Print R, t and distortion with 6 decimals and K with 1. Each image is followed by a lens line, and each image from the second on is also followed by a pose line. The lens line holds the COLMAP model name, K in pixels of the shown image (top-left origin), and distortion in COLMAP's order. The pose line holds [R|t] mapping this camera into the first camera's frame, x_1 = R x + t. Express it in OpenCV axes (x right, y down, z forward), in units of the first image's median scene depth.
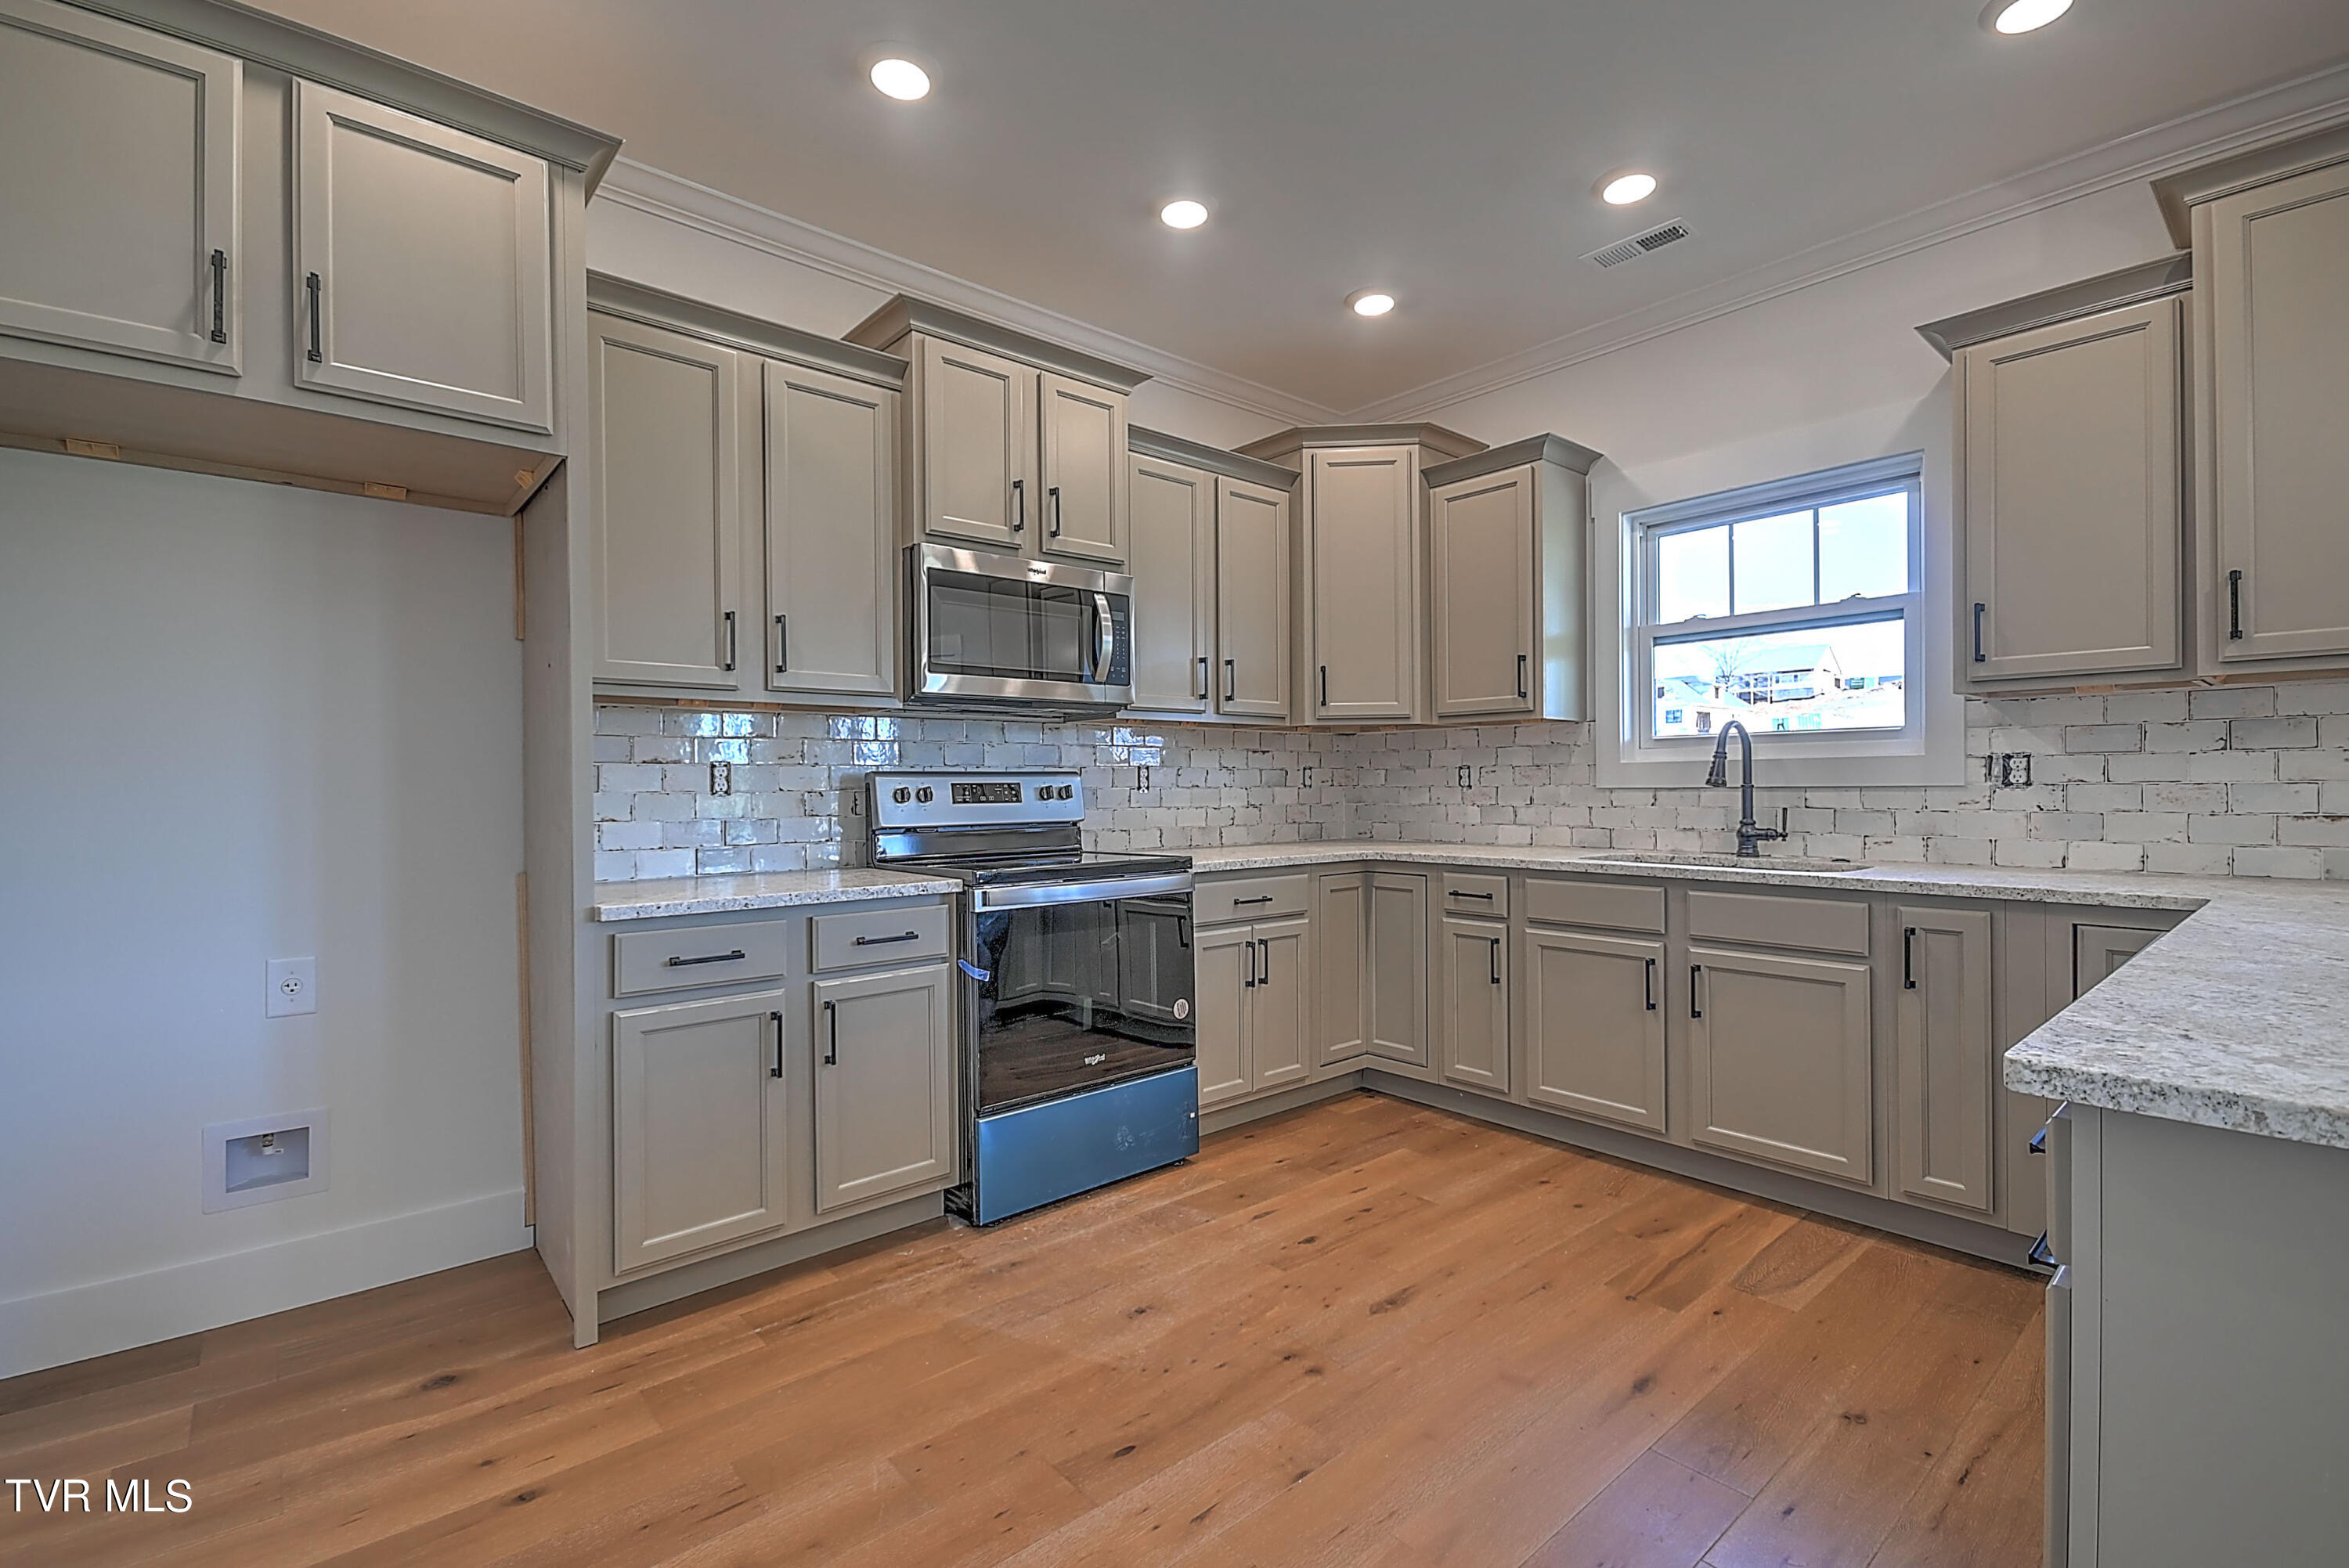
lens RADIAL K [[1031.9, 0, 1163.7], [0, 1031.9, 785.3], [0, 0, 1]] dist [0.013319, -0.004548]
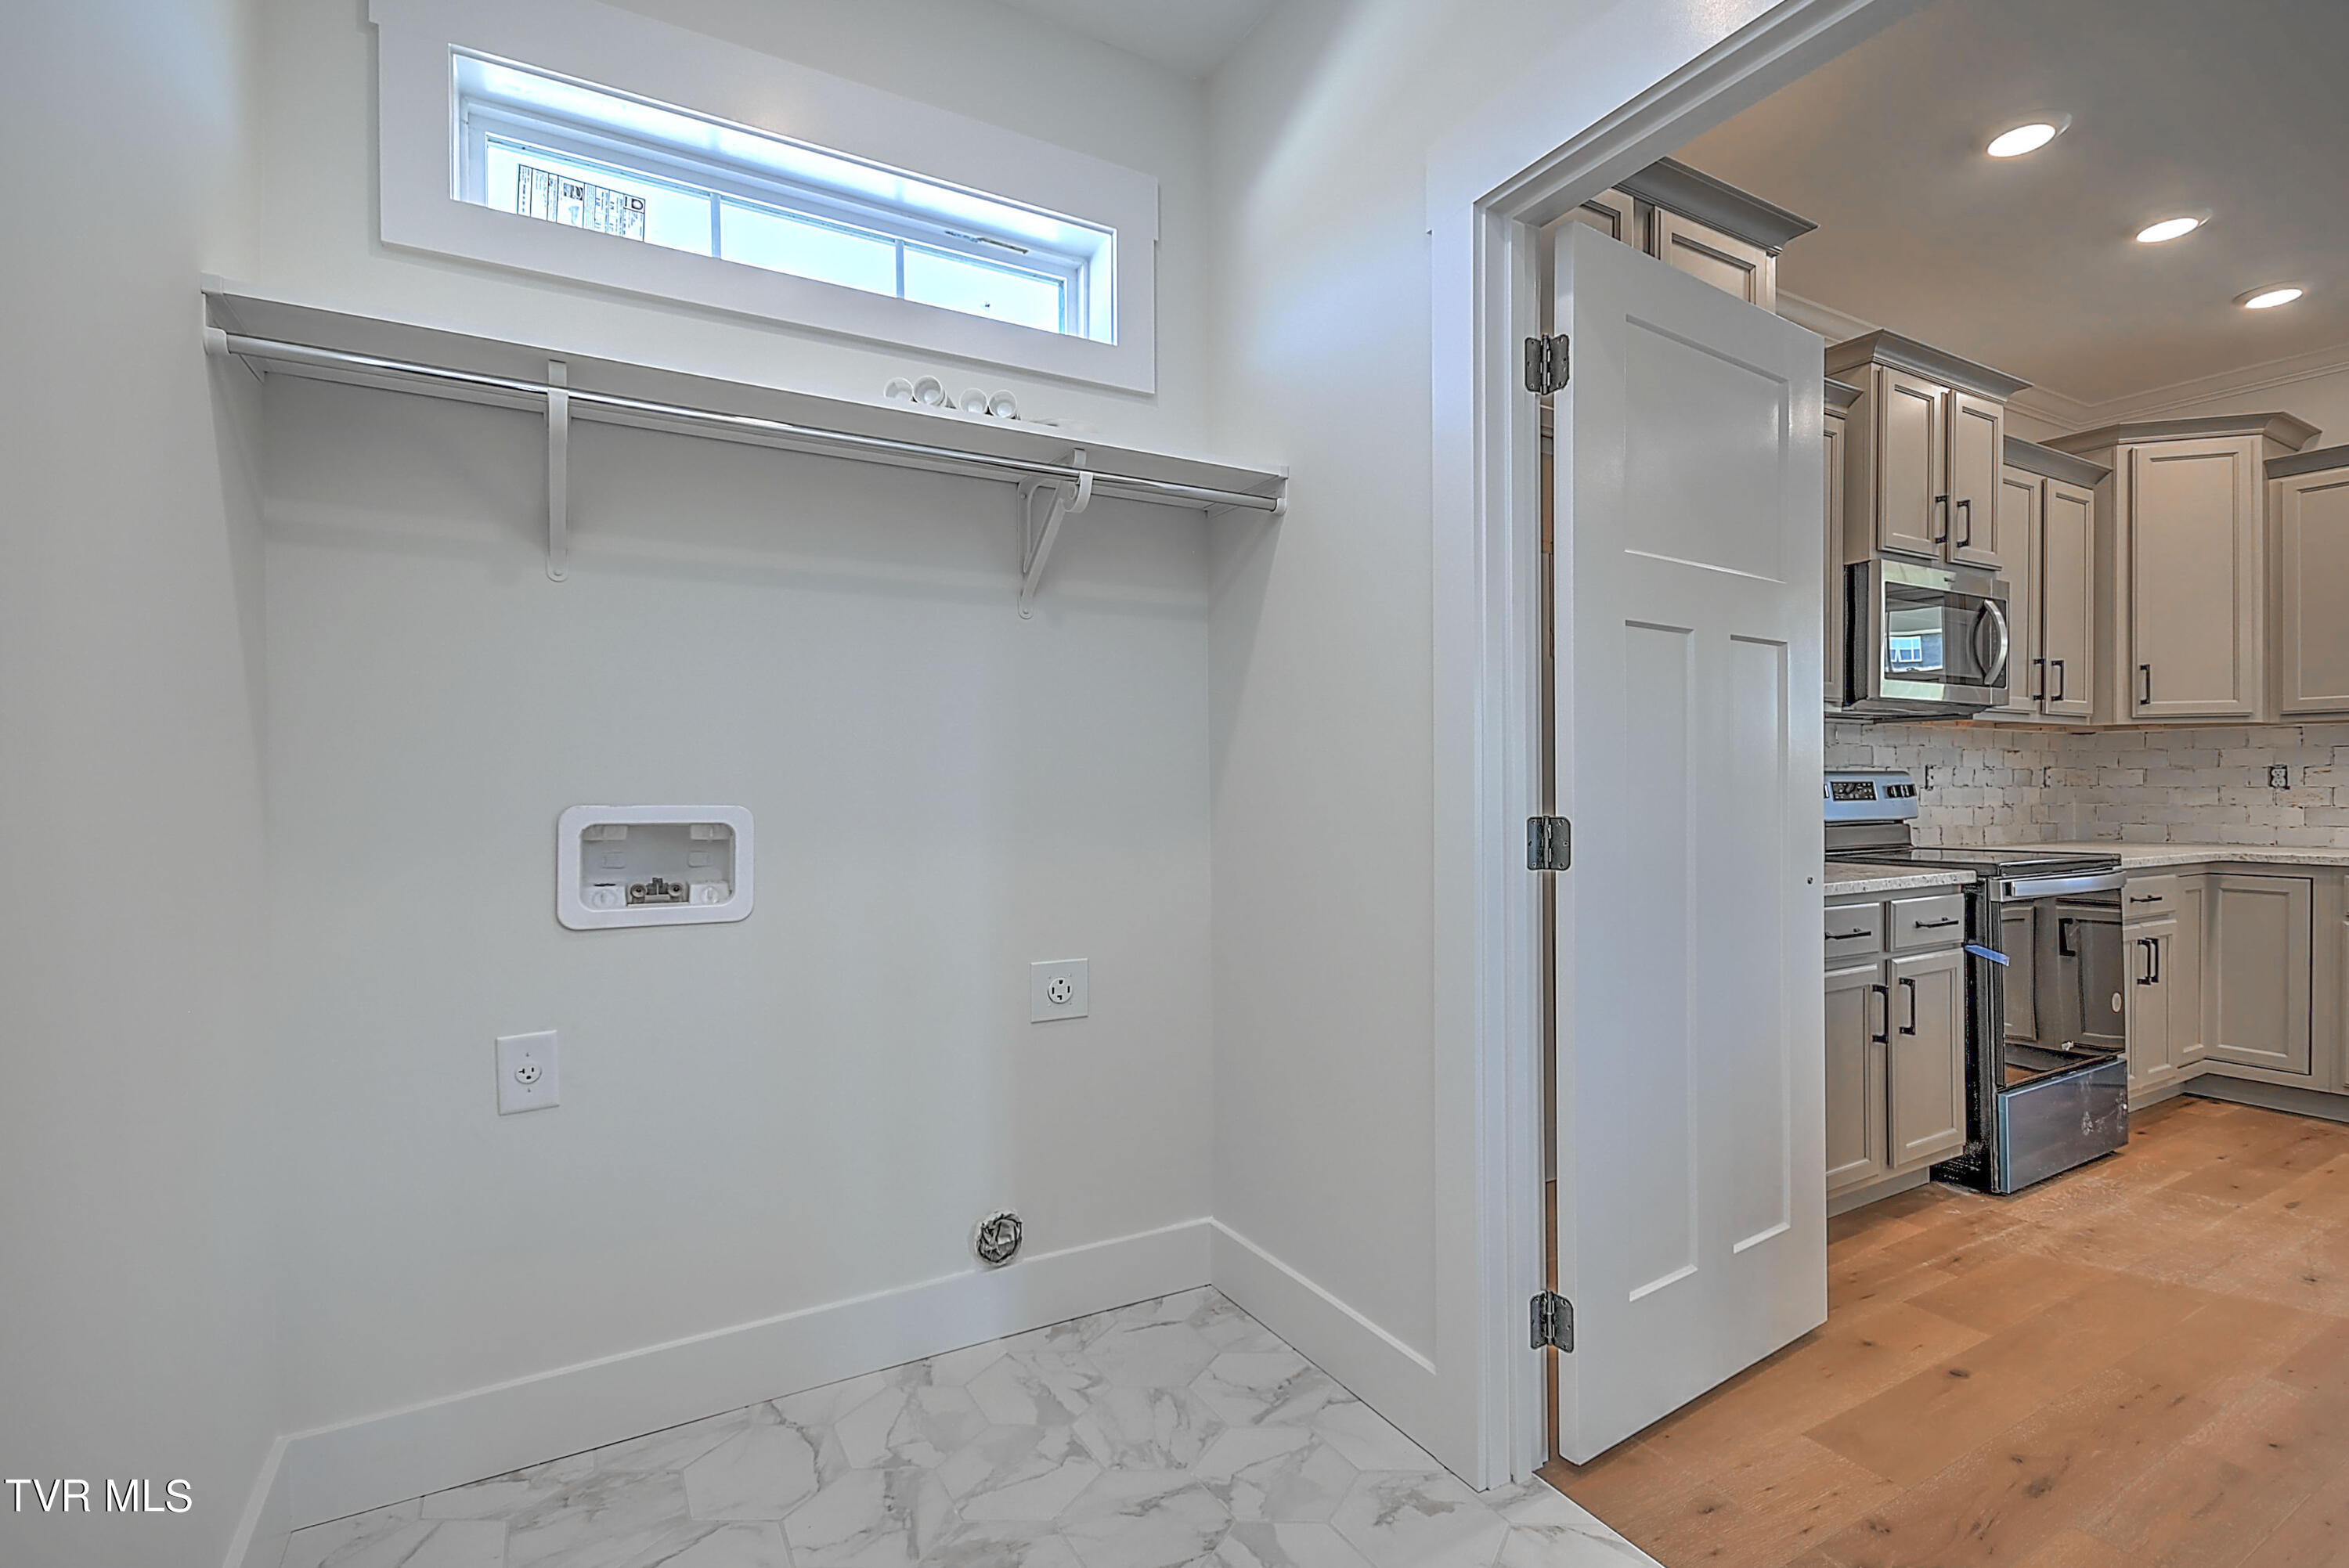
lens RADIAL K [[1031.9, 0, 1181.4], [0, 1031.9, 789.2], [0, 0, 1]] dist [0.013319, -0.004548]
pose [[0.979425, 0.003509, -0.201776, -0.671689], [-0.002850, 0.999990, 0.003558, 0.003553], [0.201786, -0.002910, 0.979425, -0.195492]]
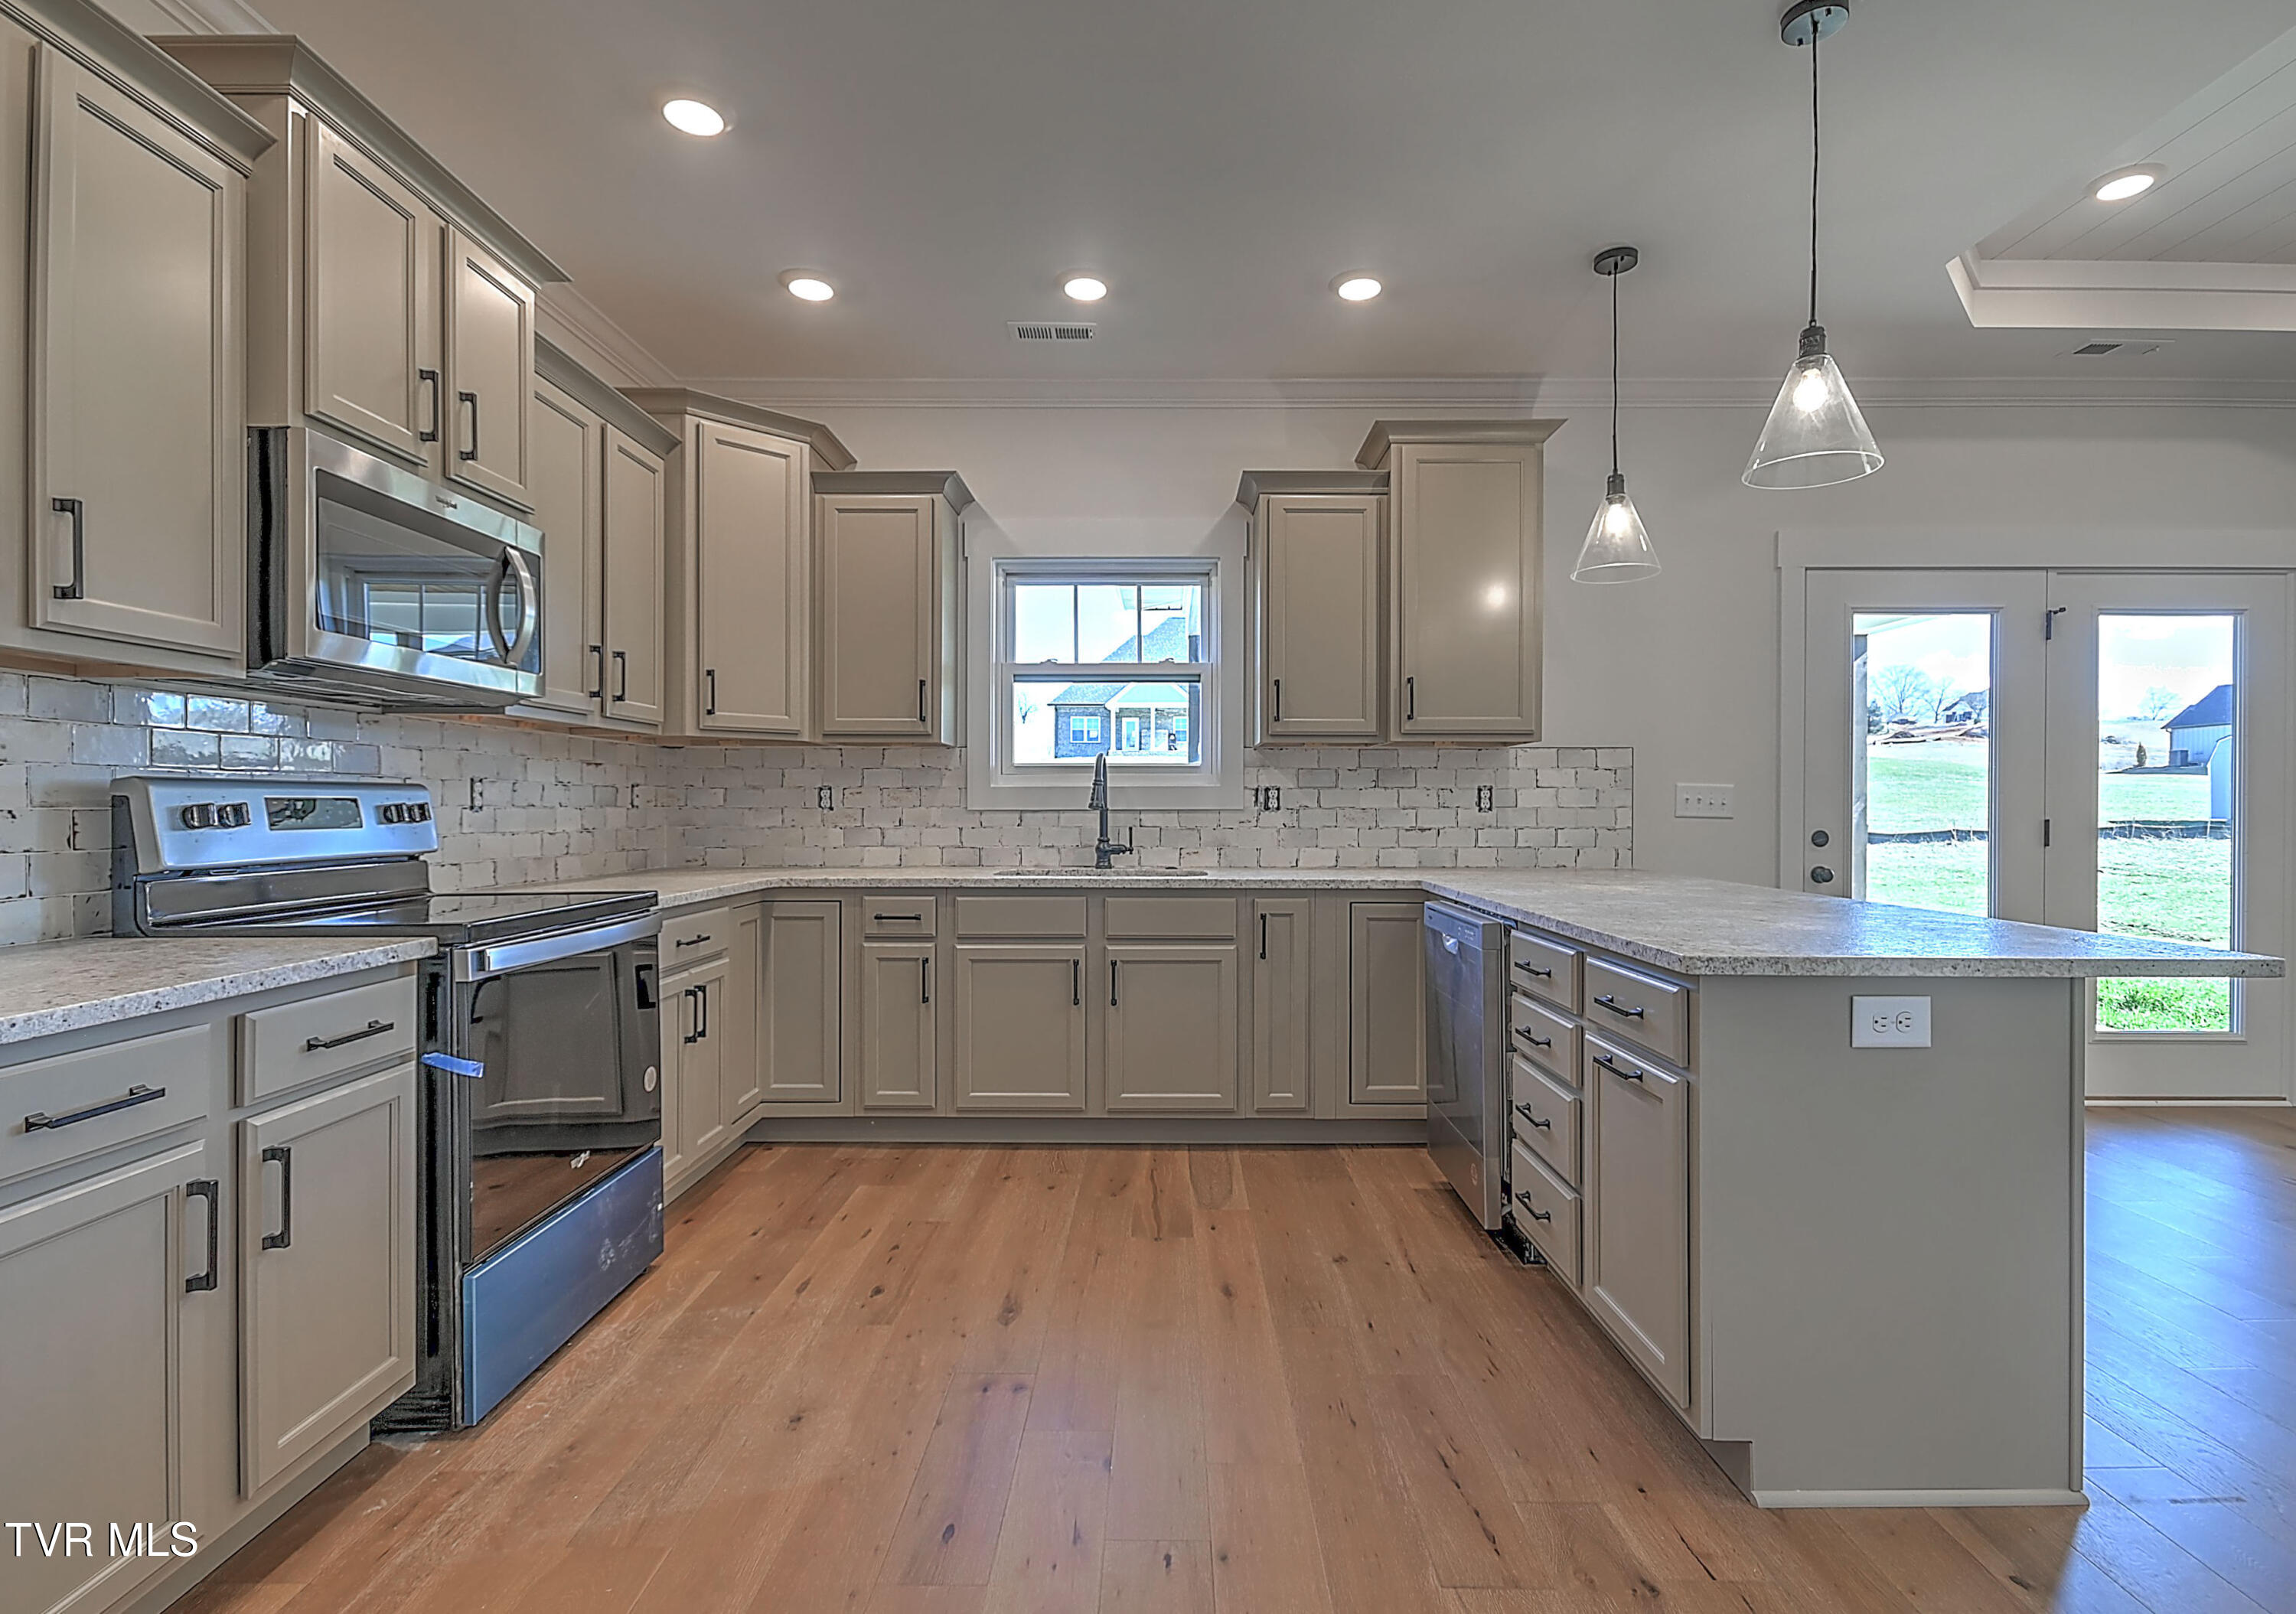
lens RADIAL K [[1095.5, 0, 1152.7], [0, 1095.5, 807.4], [0, 0, 1]] dist [0.005106, -0.001673]
pose [[0.656642, 0.006853, 0.754171, -0.369080], [-0.006648, 0.999972, -0.003299, 0.002573], [-0.754173, -0.002847, 0.656669, 0.131634]]
